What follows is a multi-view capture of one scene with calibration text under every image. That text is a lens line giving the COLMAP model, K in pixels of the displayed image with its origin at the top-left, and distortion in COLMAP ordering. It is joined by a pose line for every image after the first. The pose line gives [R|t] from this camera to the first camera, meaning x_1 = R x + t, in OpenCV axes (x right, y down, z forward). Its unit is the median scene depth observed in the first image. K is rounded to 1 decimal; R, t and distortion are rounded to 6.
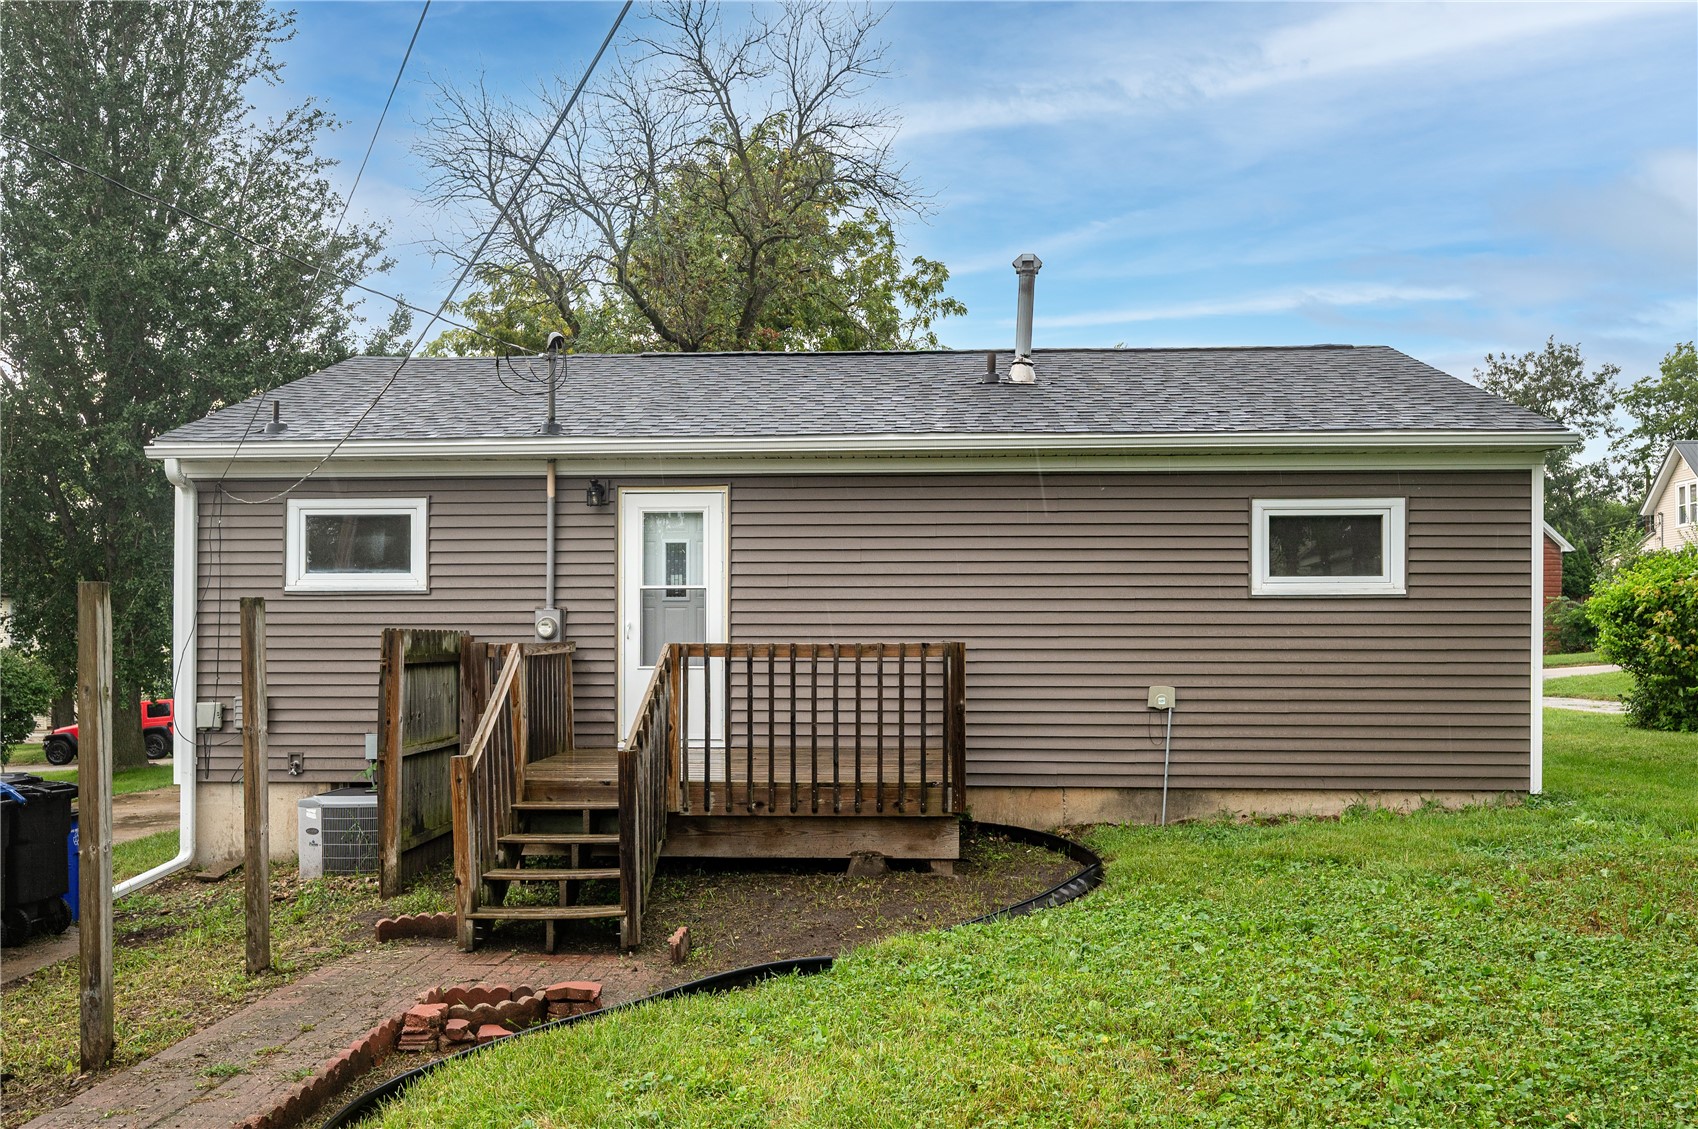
lens RADIAL K [[1332.5, 0, 849.1], [0, 1332.5, 597.7], [0, 0, 1]] dist [-0.001576, 0.001252]
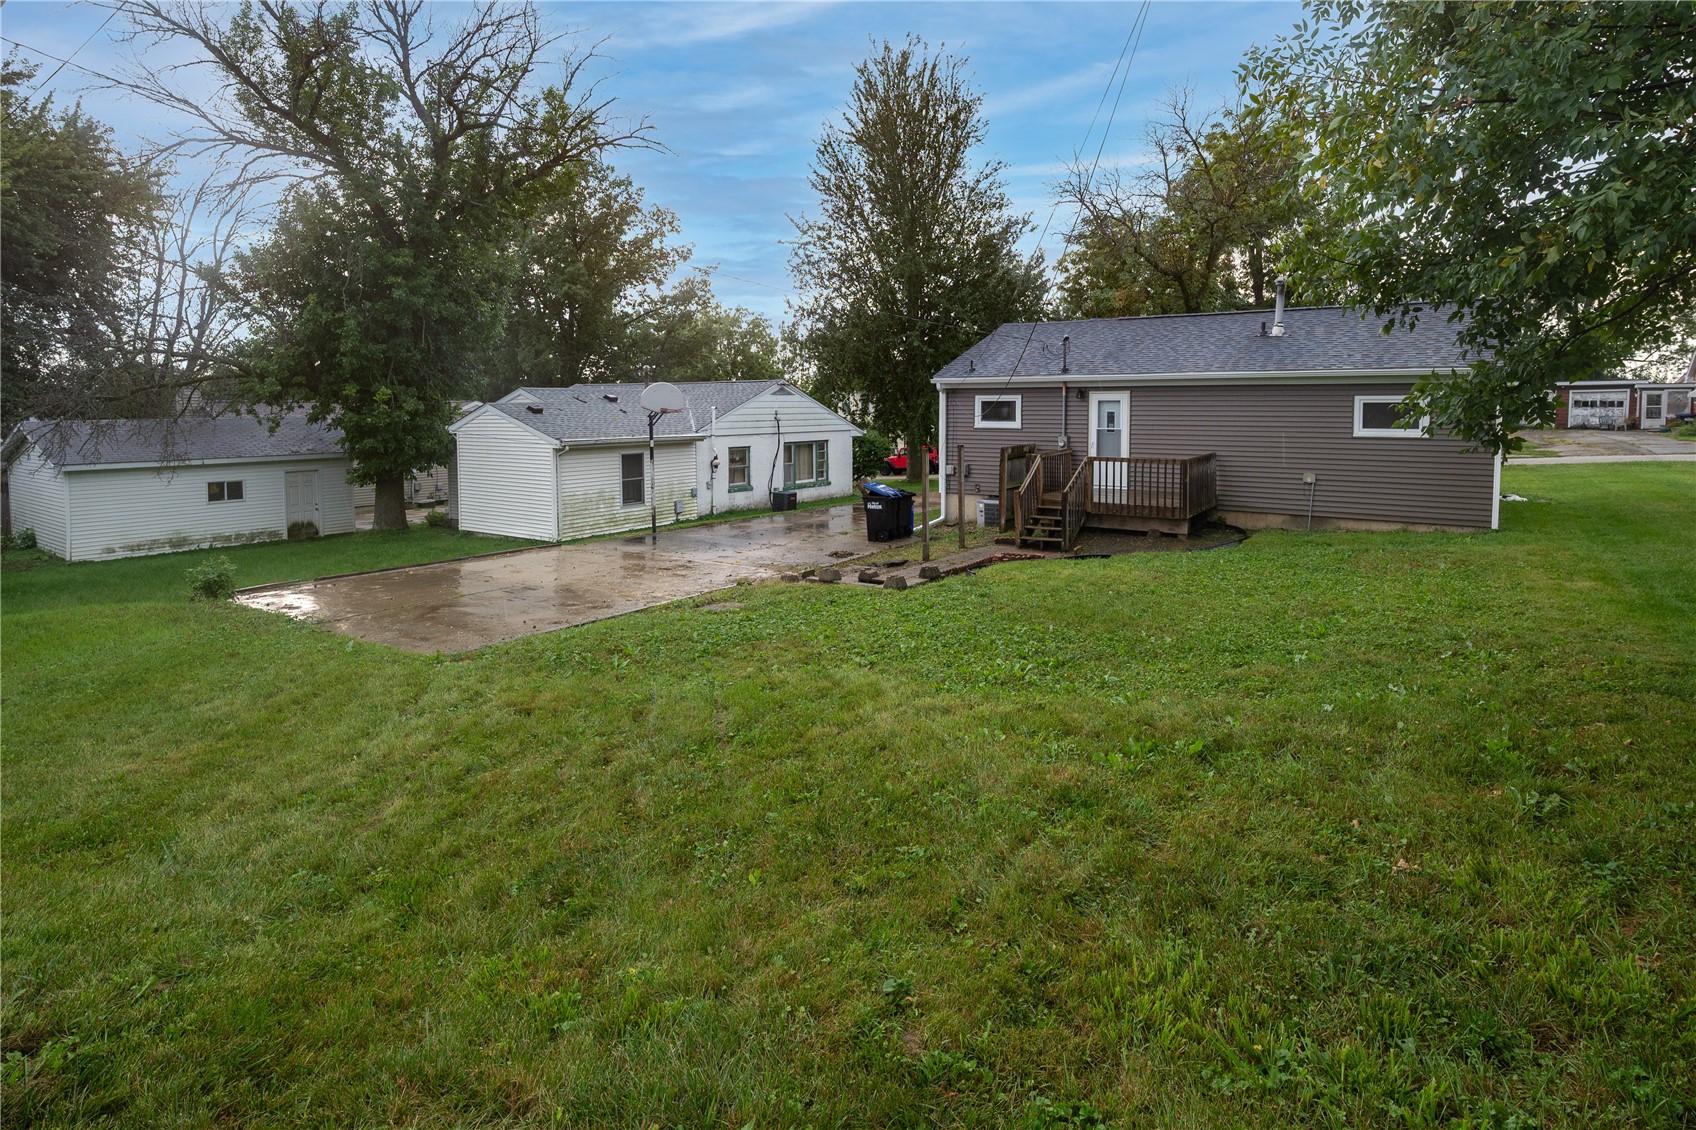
lens RADIAL K [[903.5, 0, 848.0], [0, 903.5, 565.0], [0, 0, 1]] dist [-0.000423, -0.000046]
pose [[0.847471, 0.092956, -0.522640, 0.401458], [0.022815, 0.977261, 0.210809, -0.136626], [0.530352, -0.190579, 0.826079, -0.829213]]
